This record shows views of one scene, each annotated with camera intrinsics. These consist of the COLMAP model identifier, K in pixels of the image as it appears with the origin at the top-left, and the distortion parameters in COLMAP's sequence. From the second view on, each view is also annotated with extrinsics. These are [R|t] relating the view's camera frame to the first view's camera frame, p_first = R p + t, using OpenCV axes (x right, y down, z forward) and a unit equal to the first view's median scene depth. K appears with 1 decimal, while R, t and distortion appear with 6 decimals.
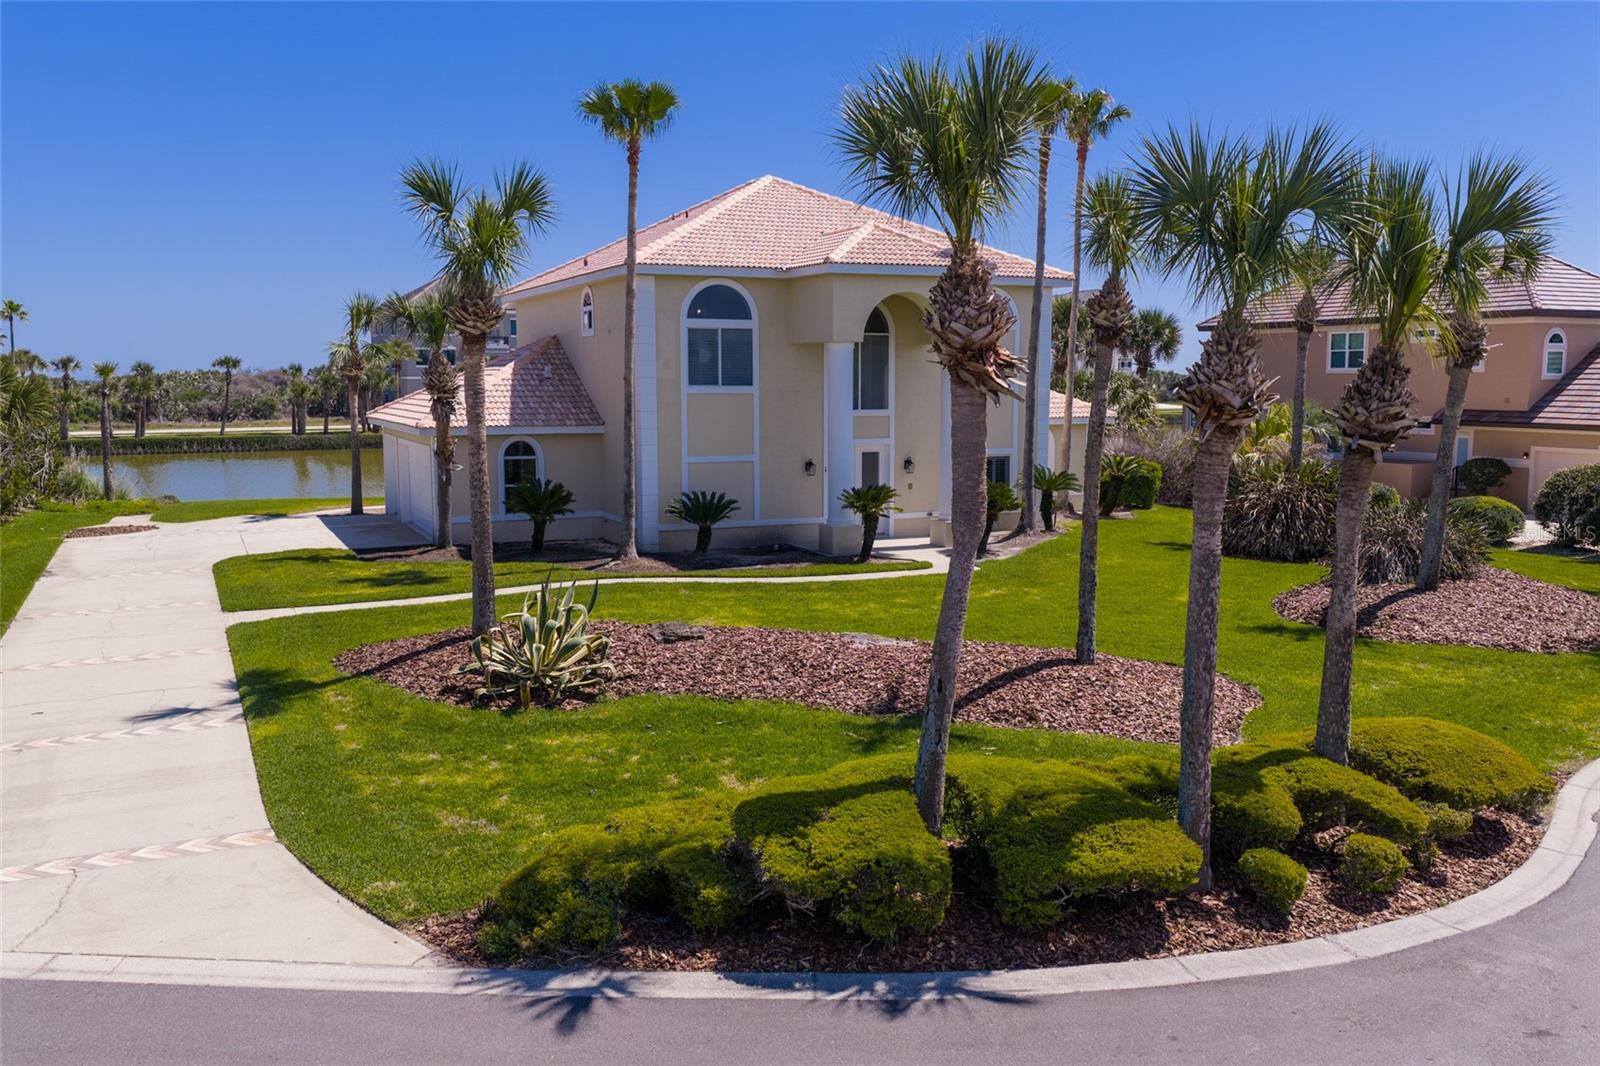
lens RADIAL K [[1330.0, 0, 800.0], [0, 1330.0, 533.0], [0, 0, 1]] dist [0.032377, -0.080164]
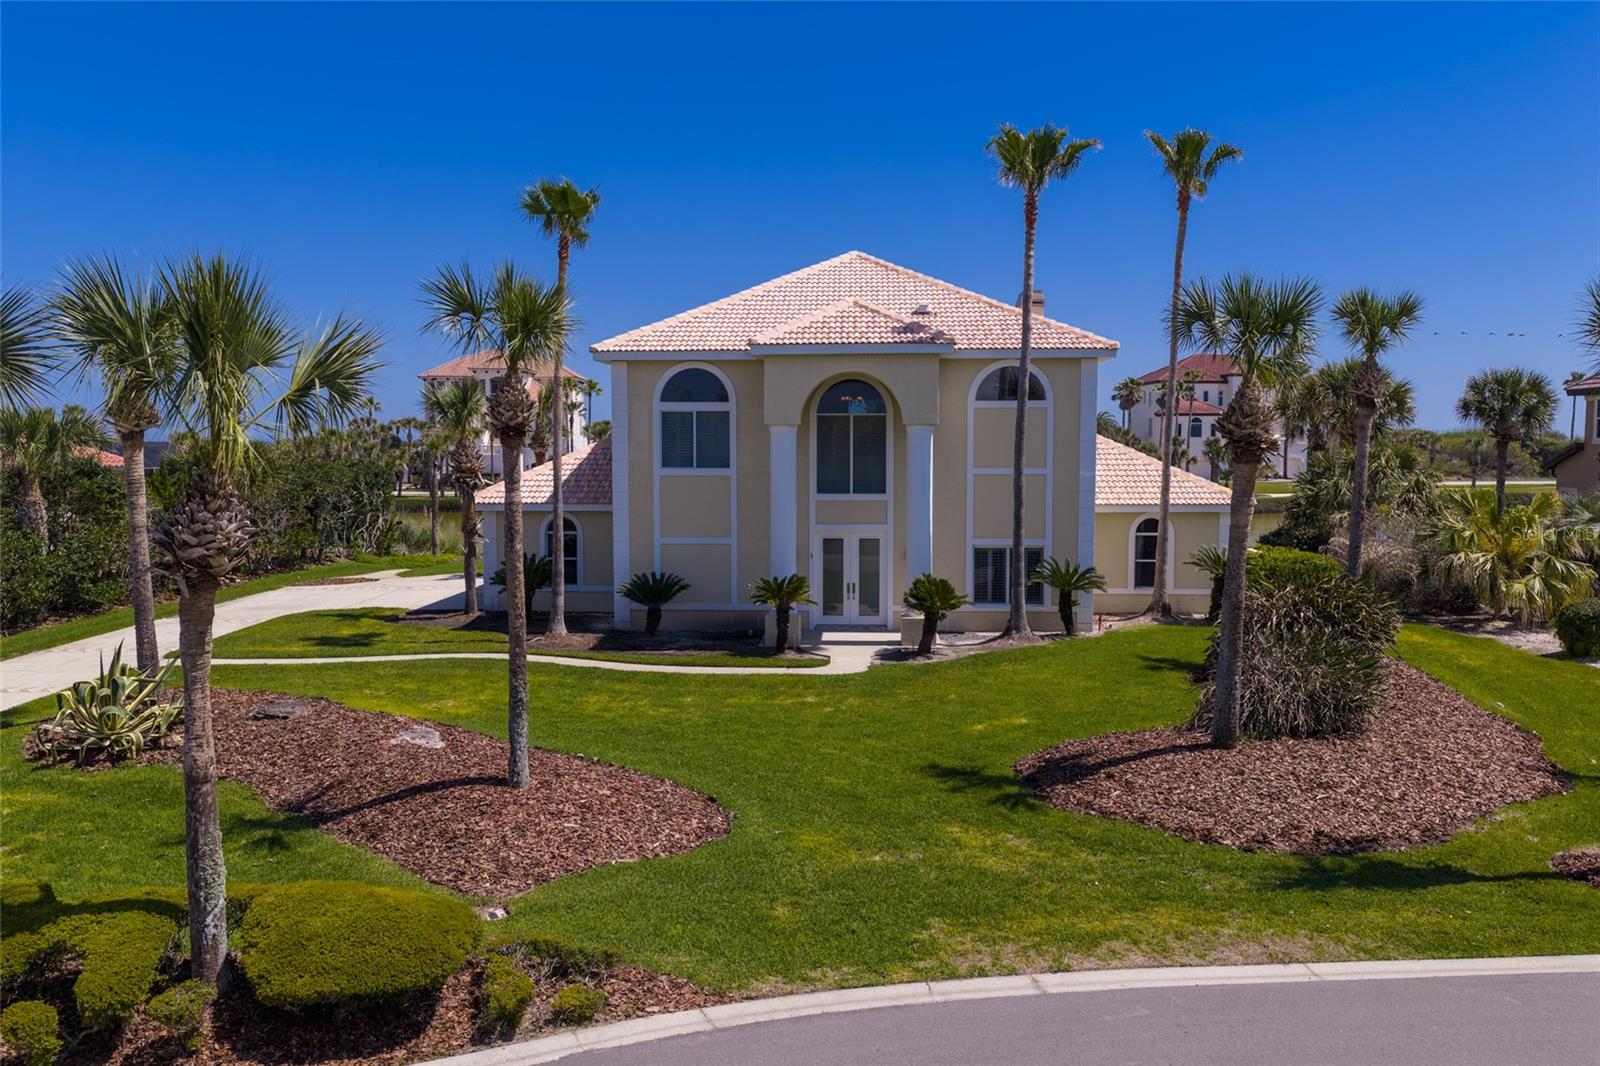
lens RADIAL K [[1330.0, 0, 800.0], [0, 1330.0, 533.0], [0, 0, 1]] dist [0.032377, -0.080164]
pose [[0.887615, 0.032473, -0.459441, 0.478749], [-0.053250, 0.998058, -0.032336, -0.034167], [0.457498, 0.053167, 0.887620, 0.152276]]
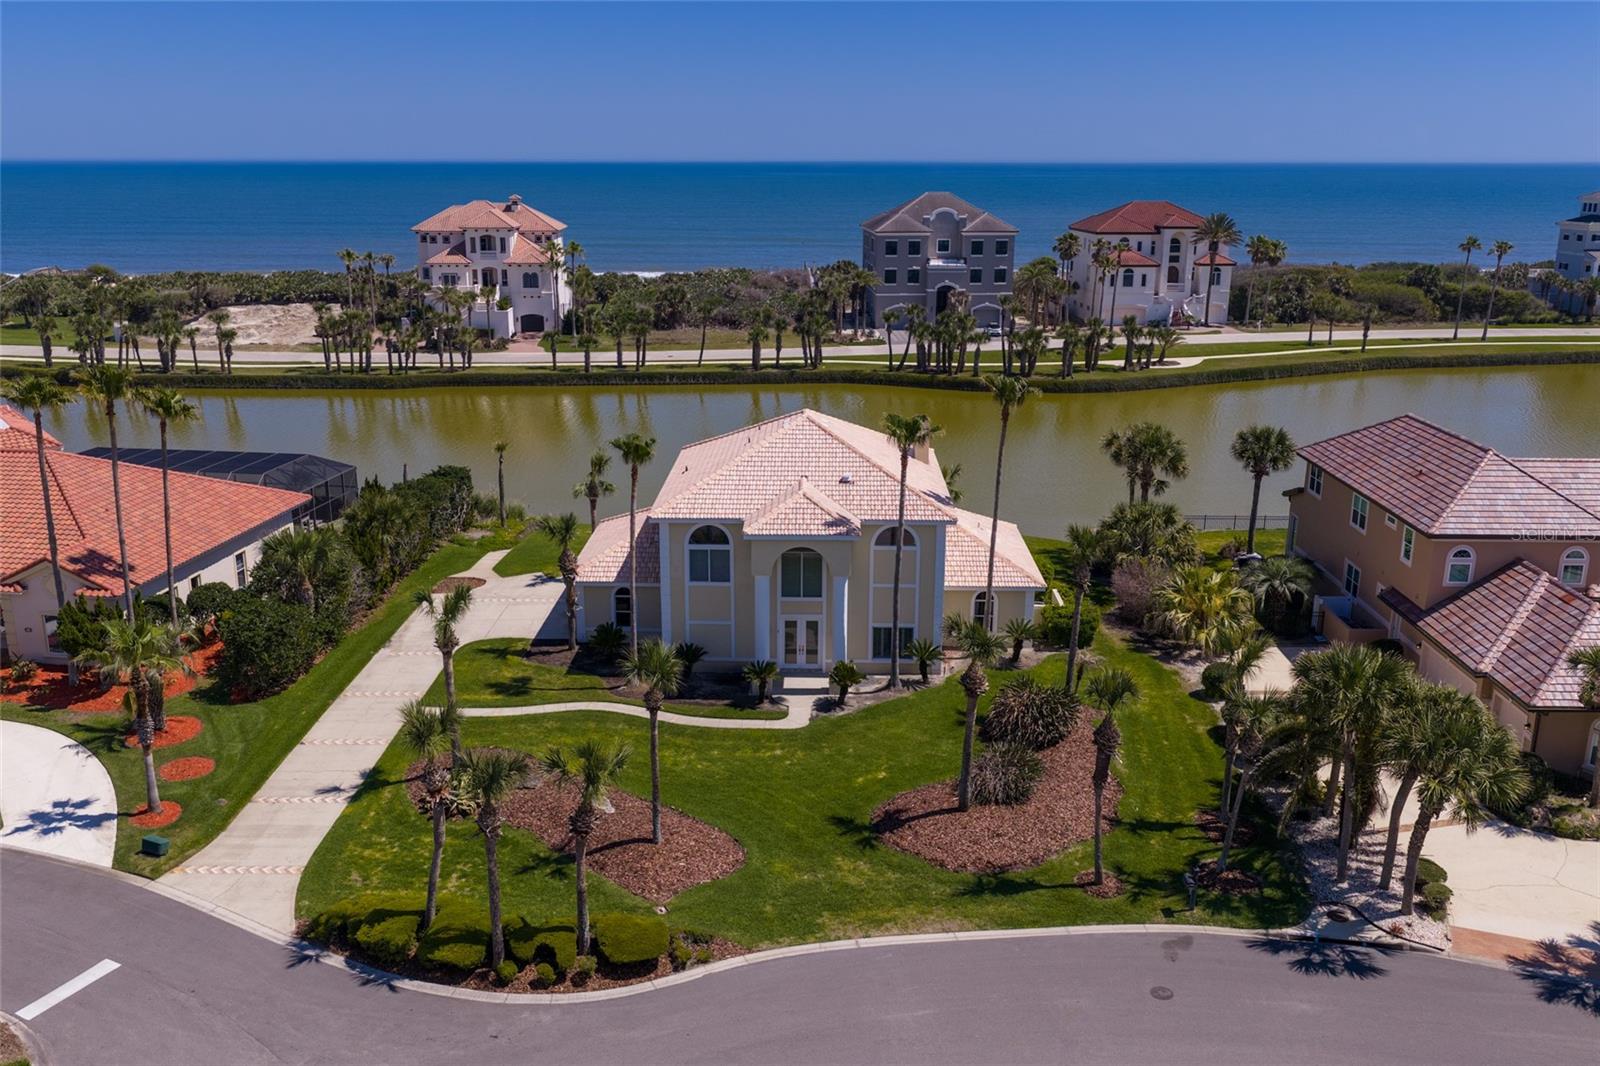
lens RADIAL K [[1387.8, 0, 776.8], [0, 1387.8, 529.8], [0, 0, 1]] dist [0.042542, -0.148503]
pose [[0.892452, 0.120556, -0.434736, 0.791199], [-0.054917, 0.985499, 0.160549, -0.472430], [0.447787, -0.119408, 0.886131, -0.533042]]
